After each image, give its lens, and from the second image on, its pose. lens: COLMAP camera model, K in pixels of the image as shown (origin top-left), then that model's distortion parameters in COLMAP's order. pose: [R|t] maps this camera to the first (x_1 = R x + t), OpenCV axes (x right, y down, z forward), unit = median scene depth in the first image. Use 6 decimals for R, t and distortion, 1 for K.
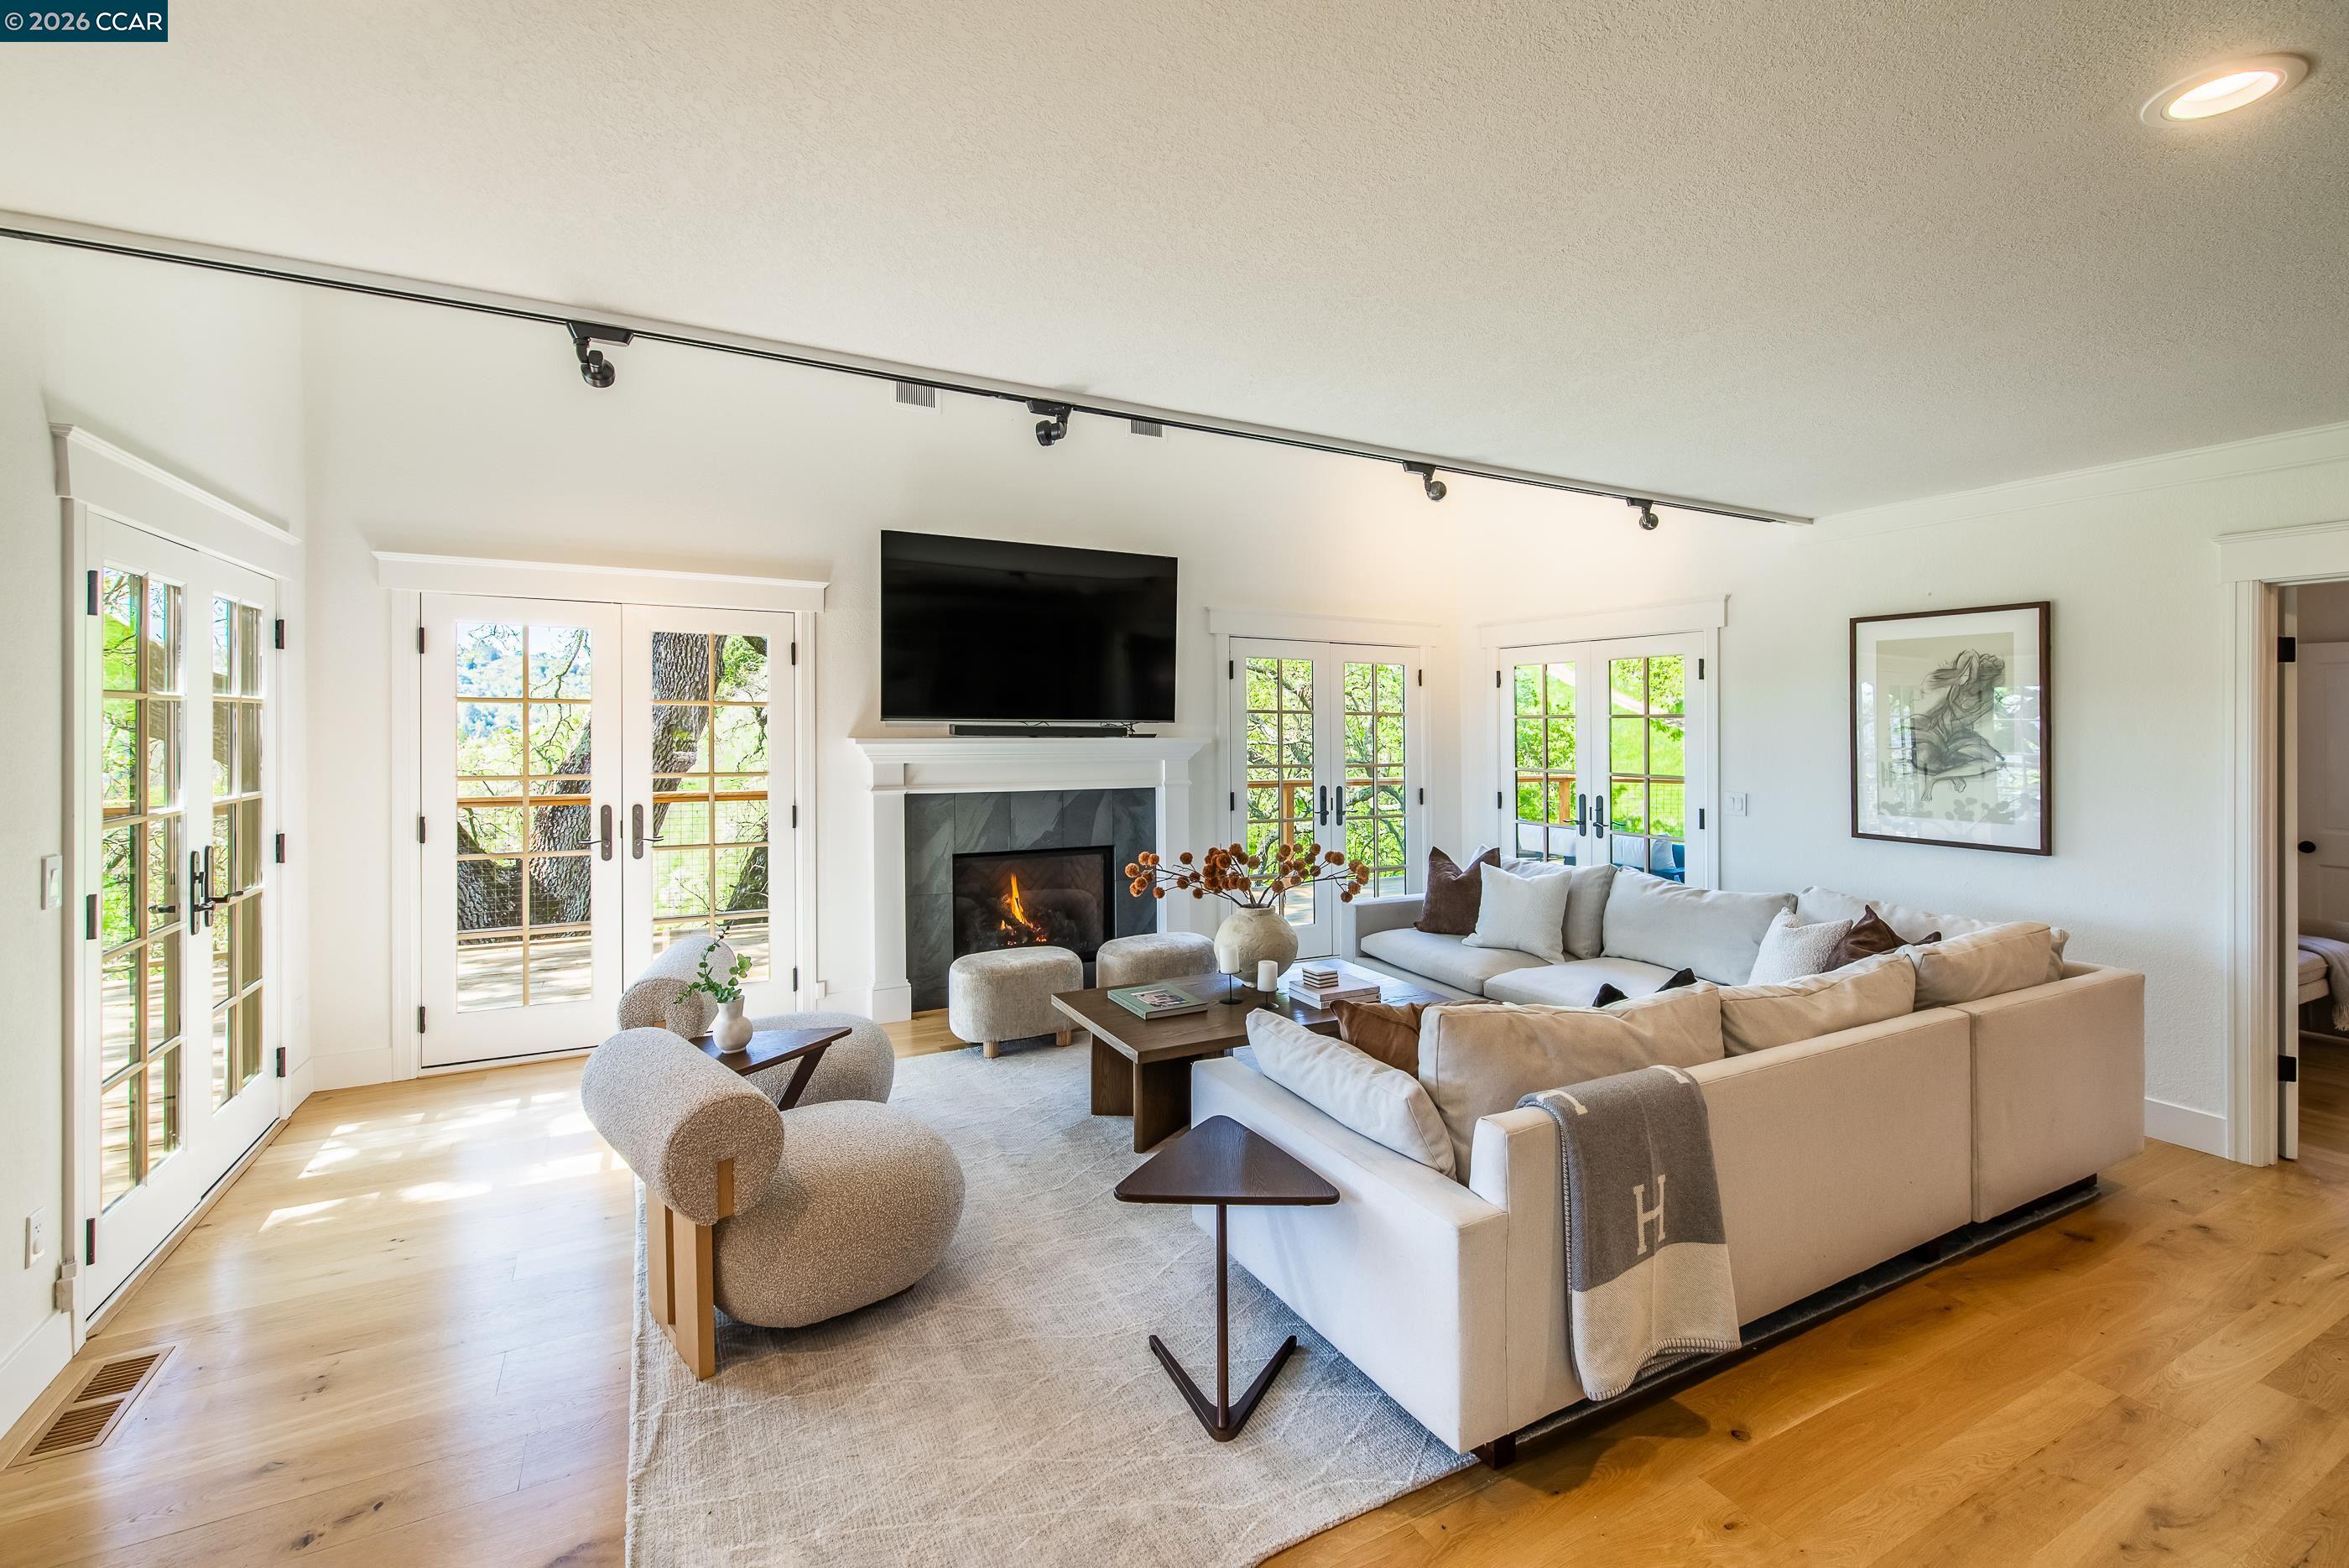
lens RADIAL K [[1030.3, 0, 1209.0], [0, 1030.3, 708.1], [0, 0, 1]] dist [0.002822, 0.002645]
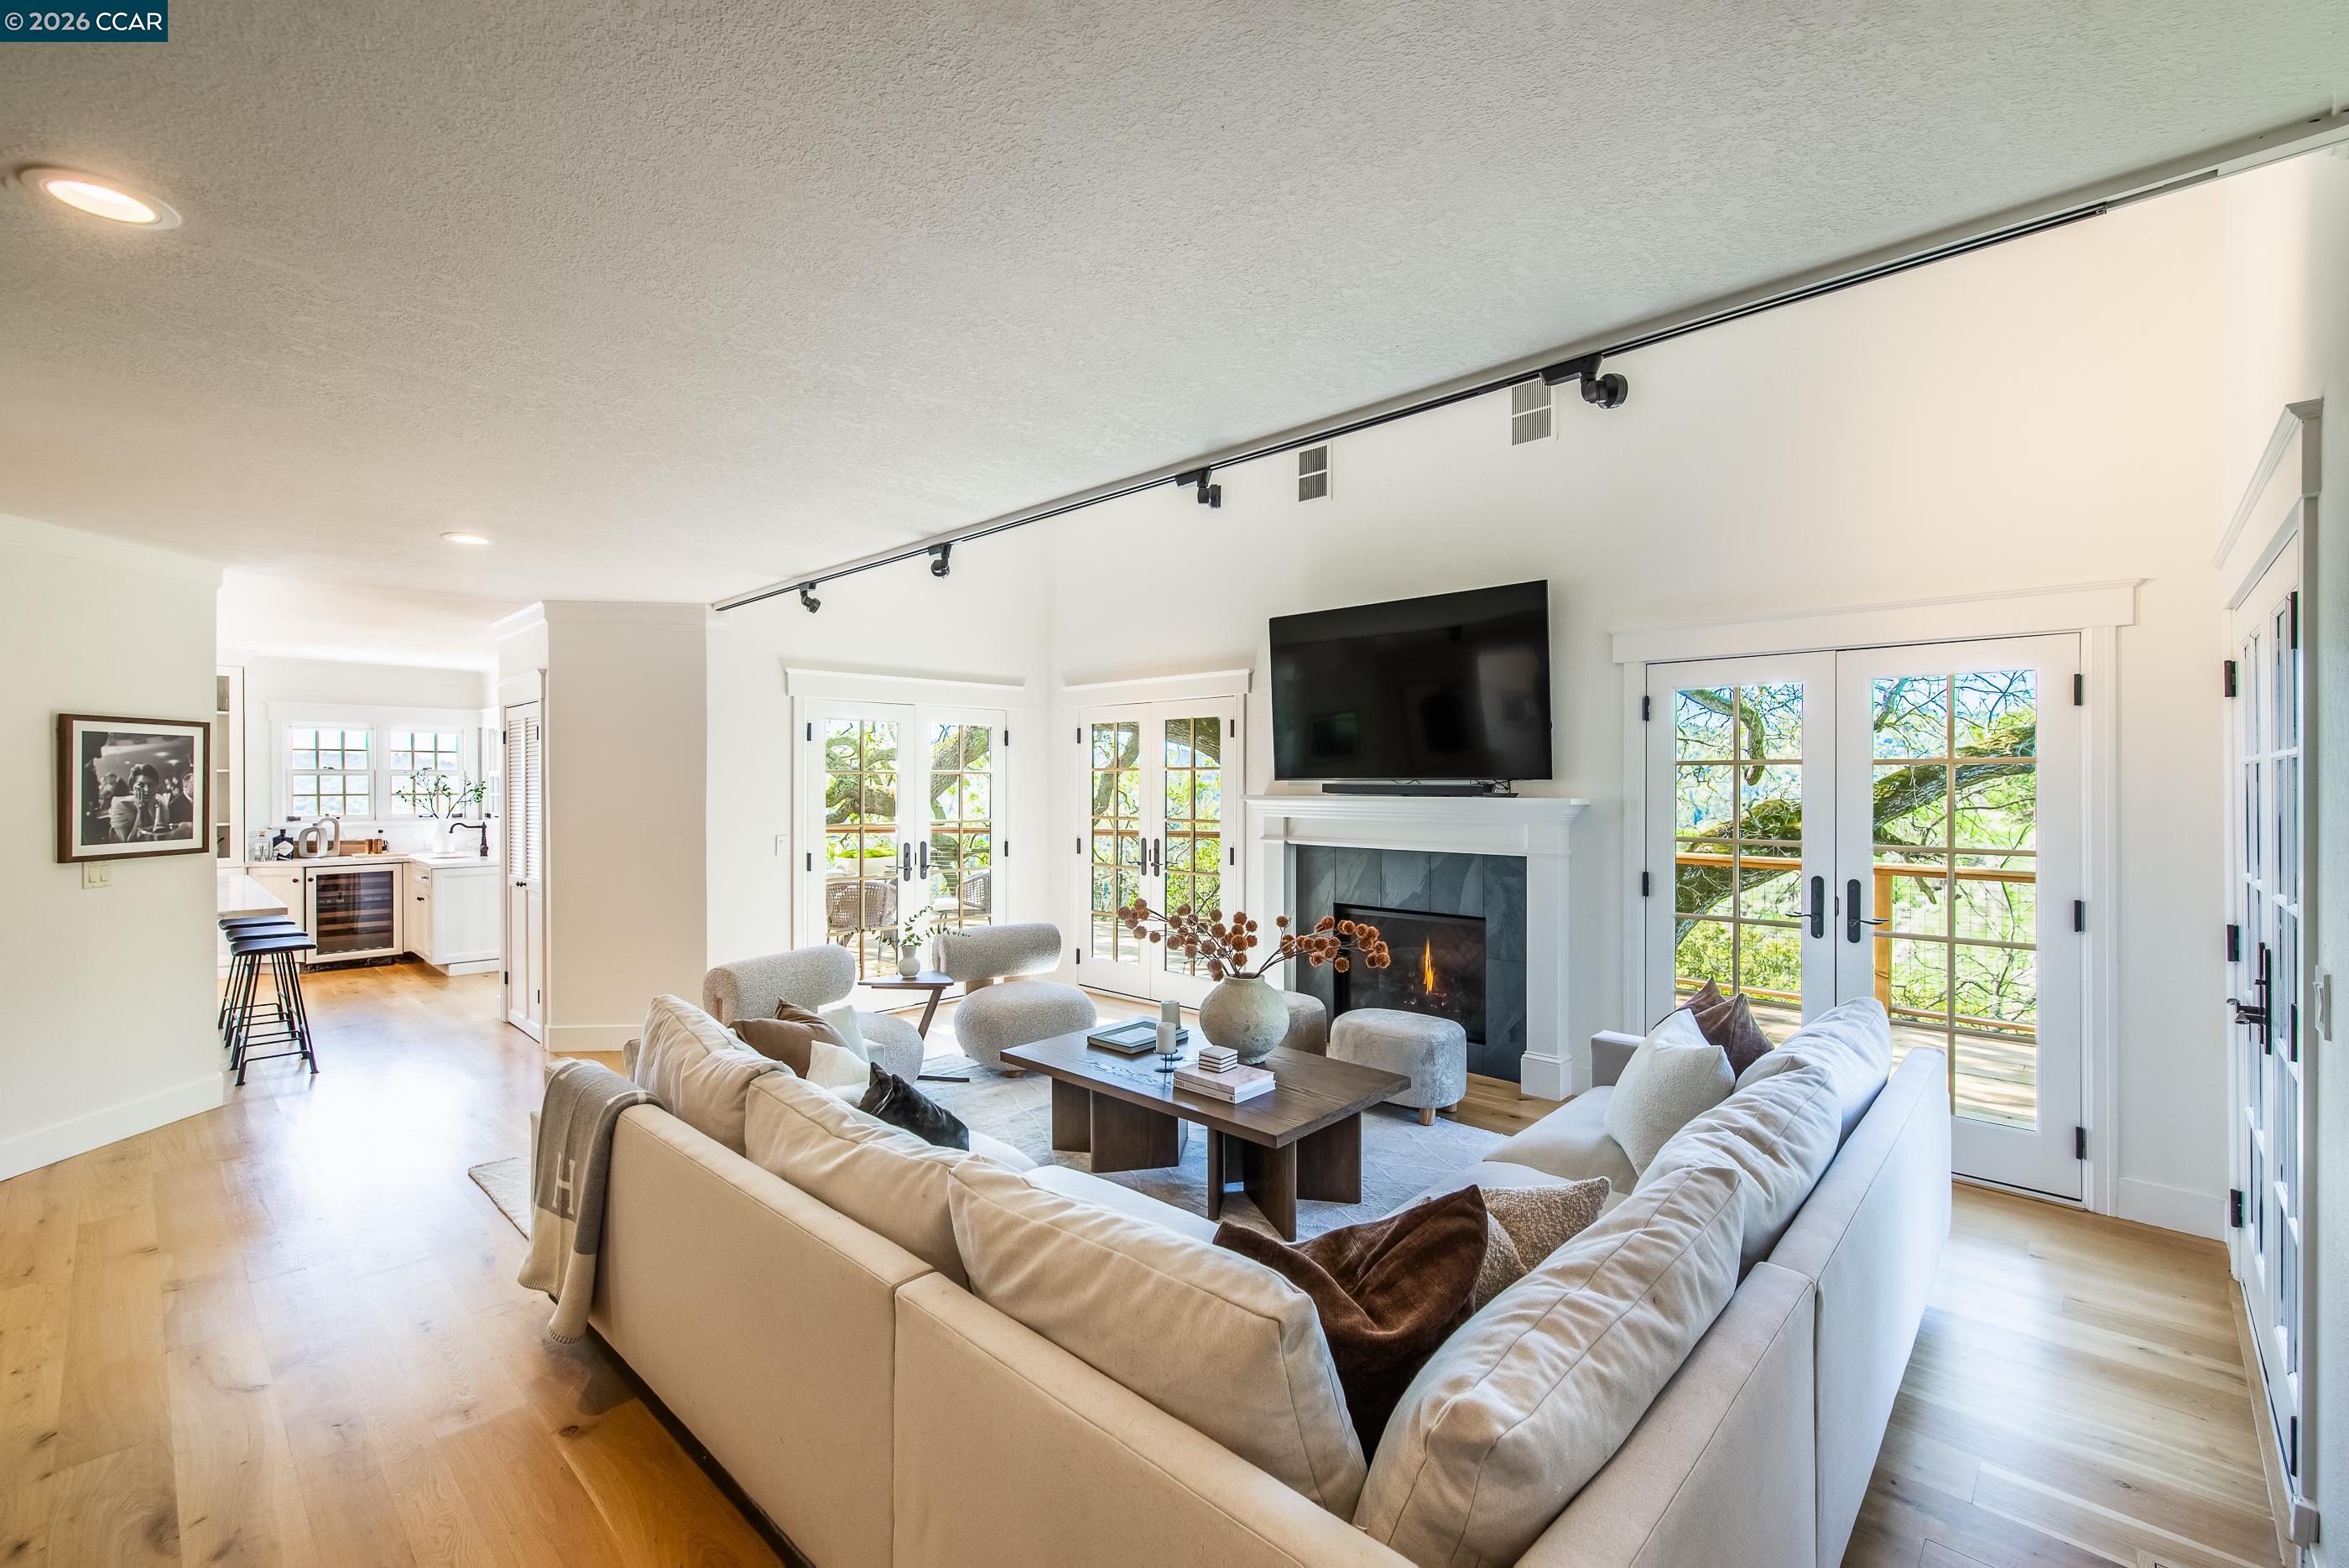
lens RADIAL K [[1030.3, 0, 1179.1], [0, 1030.3, 798.9], [0, 0, 1]] dist [0.002822, 0.002645]
pose [[0.285605, 0.004195, -0.958338, 0.756072], [0.011623, 0.999902, 0.007840, 0.022047], [0.958277, -0.013378, 0.285529, 0.541326]]
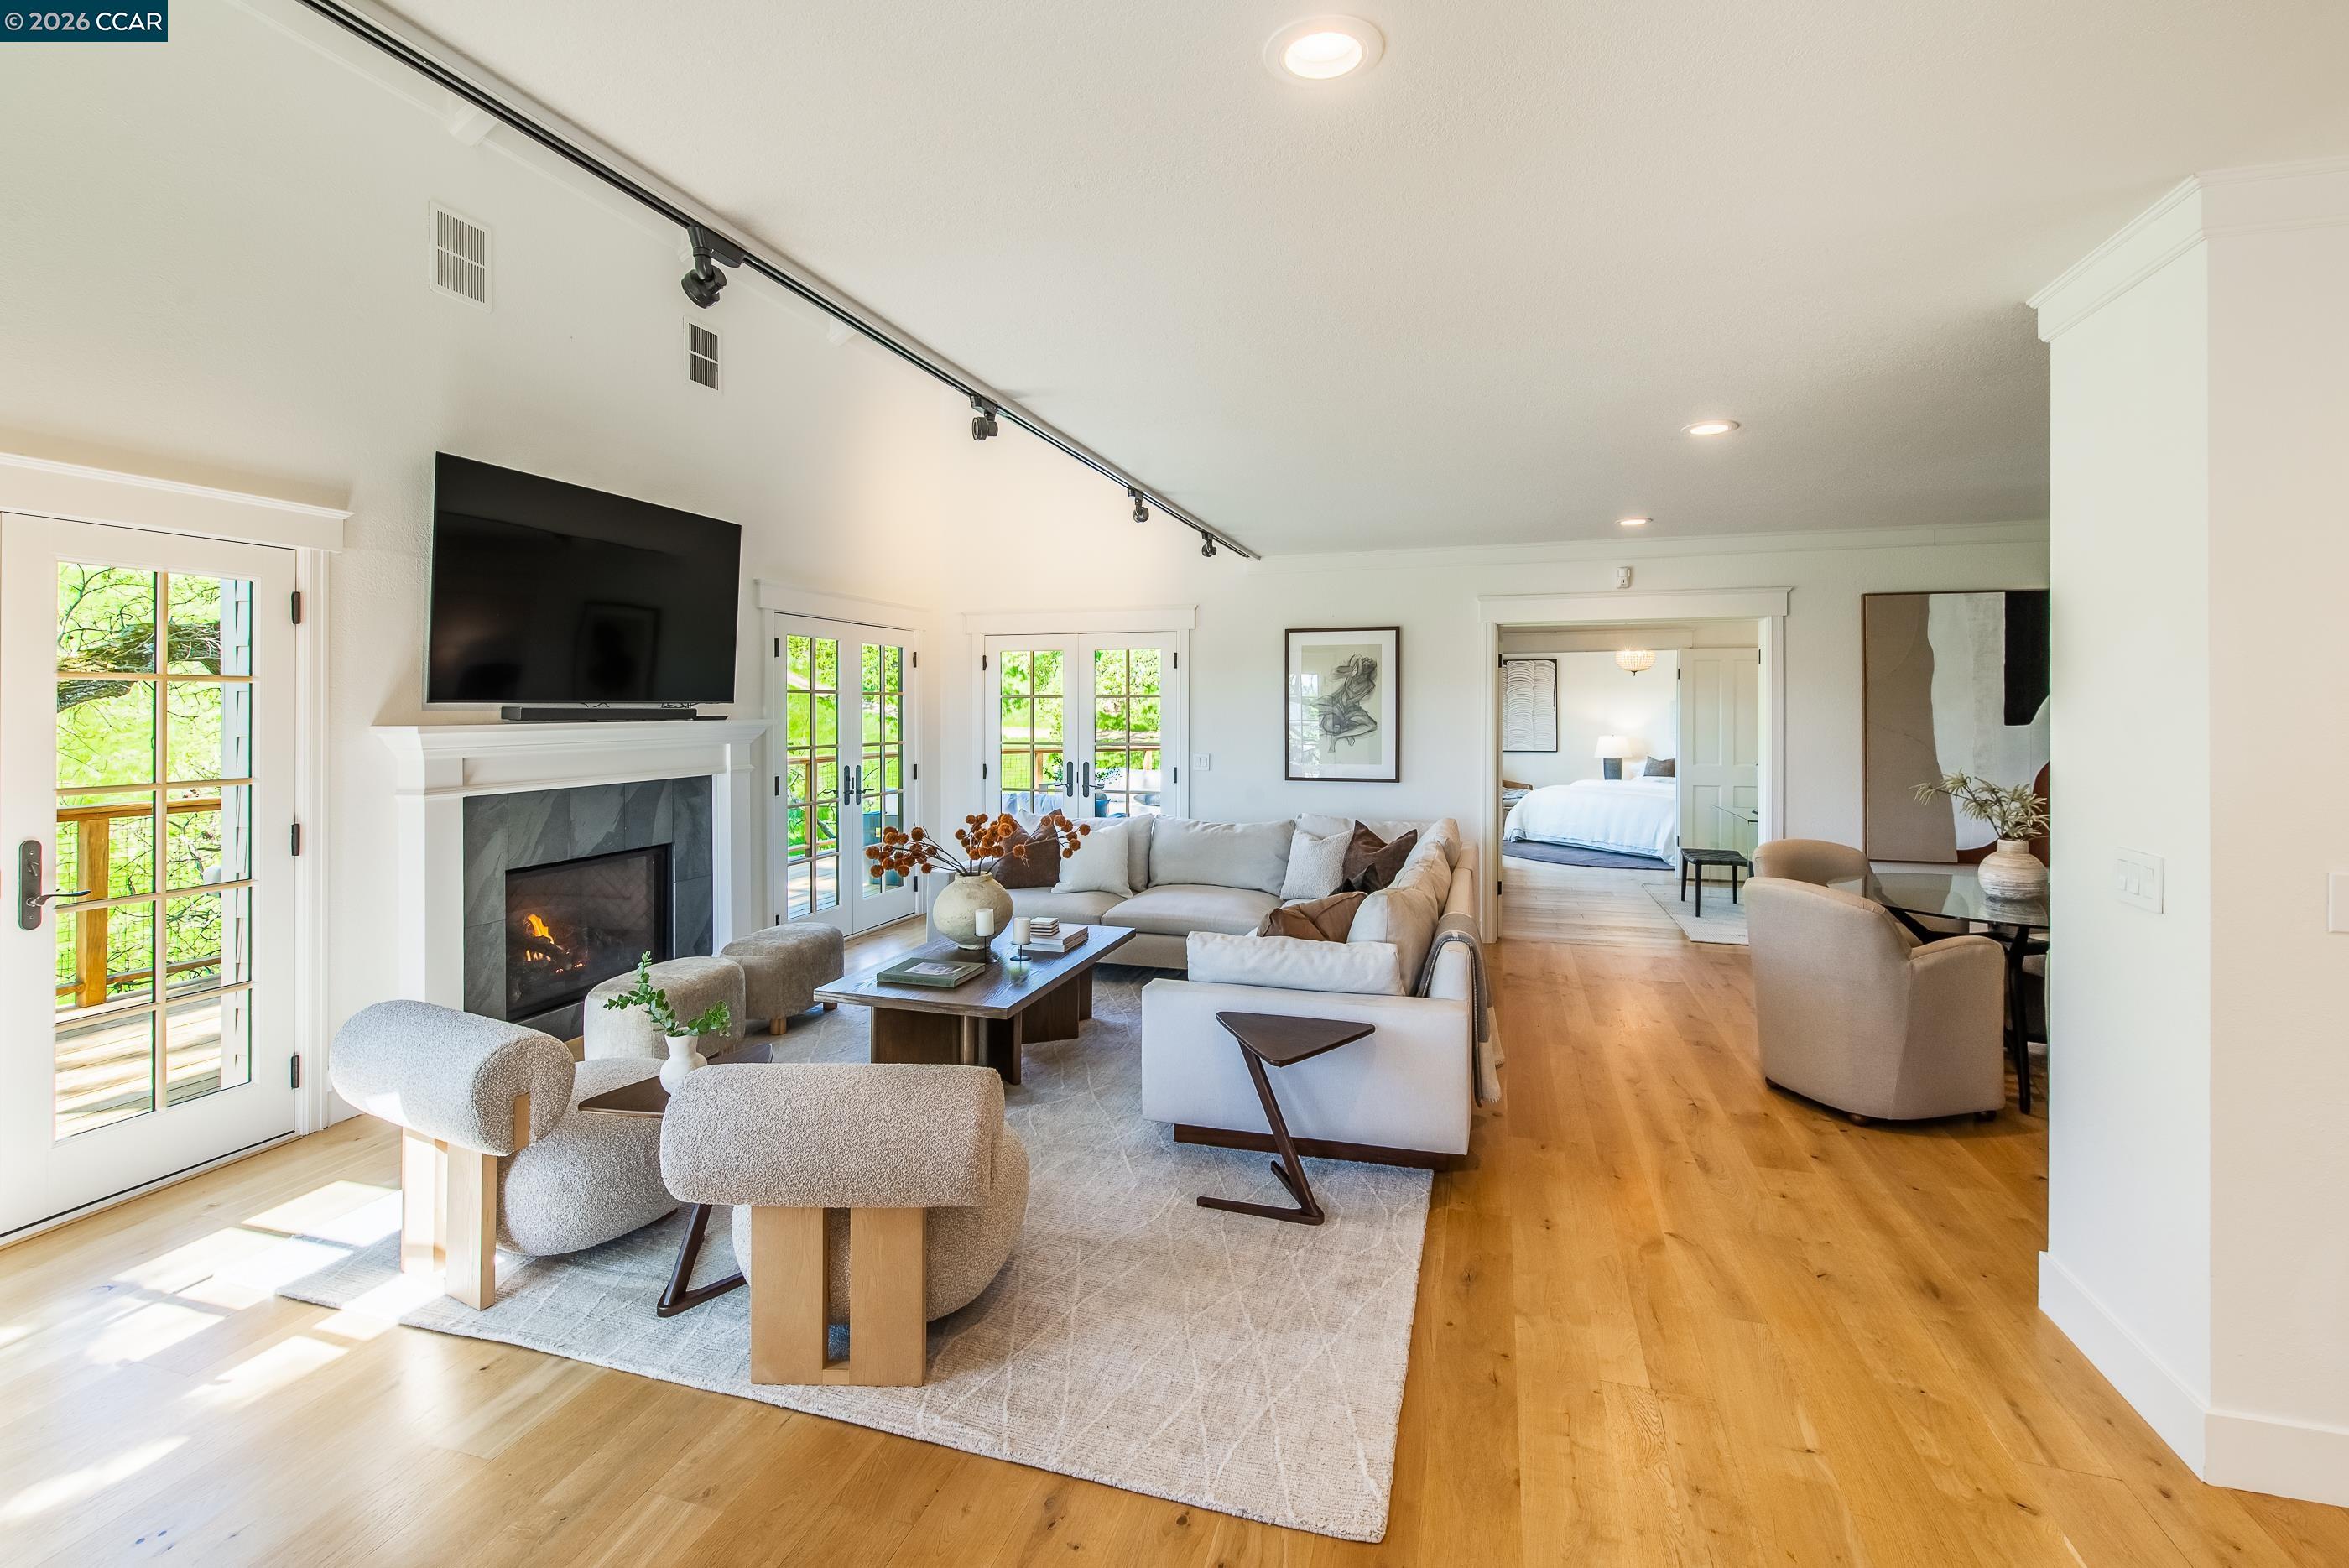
lens RADIAL K [[1030.3, 0, 1209.0], [0, 1030.3, 683.5], [0, 0, 1]] dist [0.002822, 0.002645]
pose [[0.701058, 0.008983, 0.713047, -0.442701], [-0.006924, 0.999959, -0.005790, -0.001473], [-0.713070, -0.000878, 0.701092, 0.057530]]
